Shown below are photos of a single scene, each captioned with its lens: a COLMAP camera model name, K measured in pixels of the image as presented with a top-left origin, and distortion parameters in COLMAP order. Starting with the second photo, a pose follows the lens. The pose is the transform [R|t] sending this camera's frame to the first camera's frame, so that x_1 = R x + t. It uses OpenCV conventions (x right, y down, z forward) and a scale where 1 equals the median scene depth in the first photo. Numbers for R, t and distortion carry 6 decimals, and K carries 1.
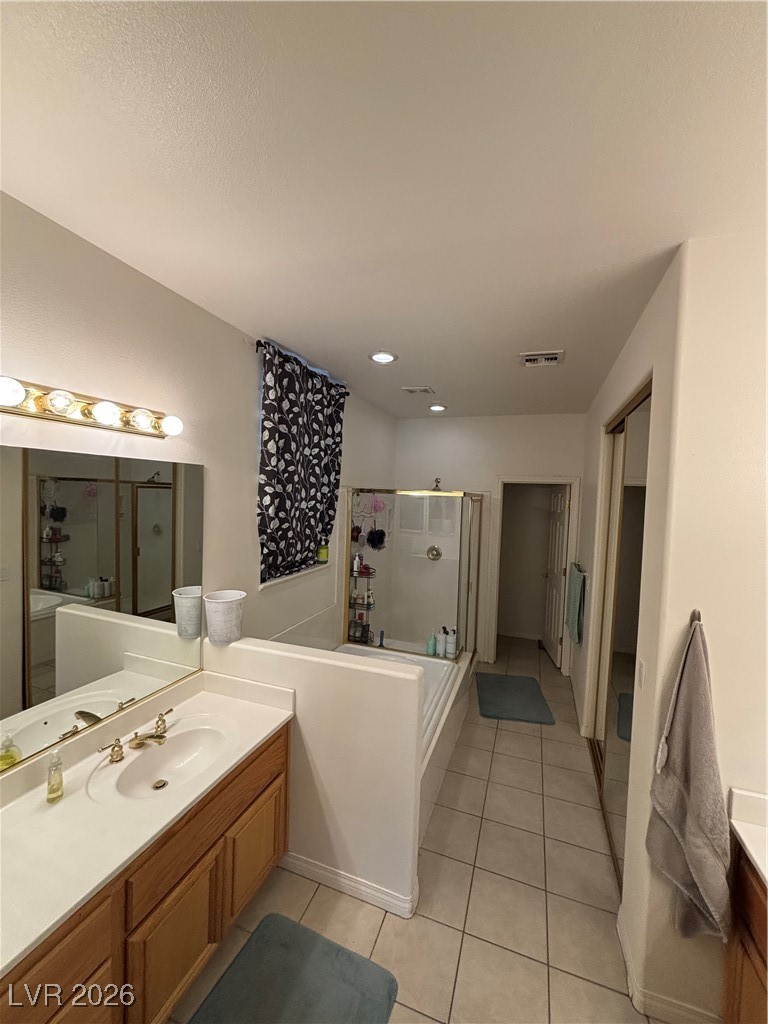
lens RADIAL K [[414.9, 0, 383.7], [0, 414.9, 510.2], [0, 0, 1]] dist [-0.001091, -0.000167]
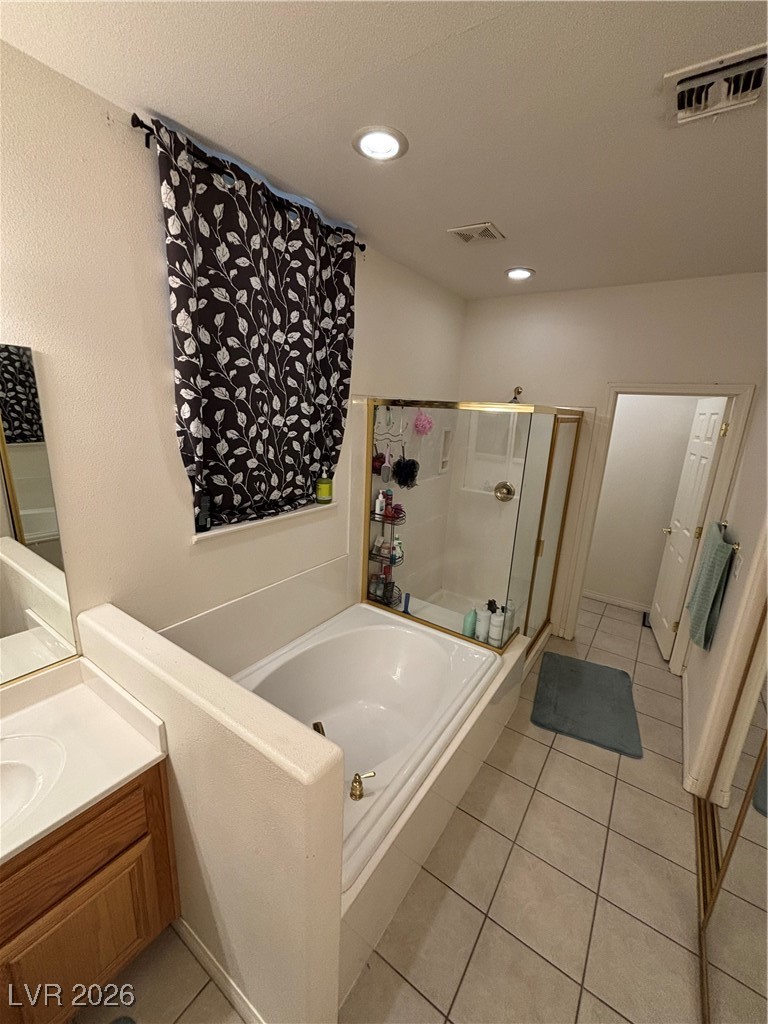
lens RADIAL K [[415.1, 0, 384.0], [0, 415.1, 512.0], [0, 0, 1]] dist [-0.003606, -0.000511]
pose [[0.967353, 0.073046, -0.242677, 0.153193], [-0.024342, 0.979915, 0.197922, -0.004837], [0.252260, -0.185553, 0.949703, 0.362015]]
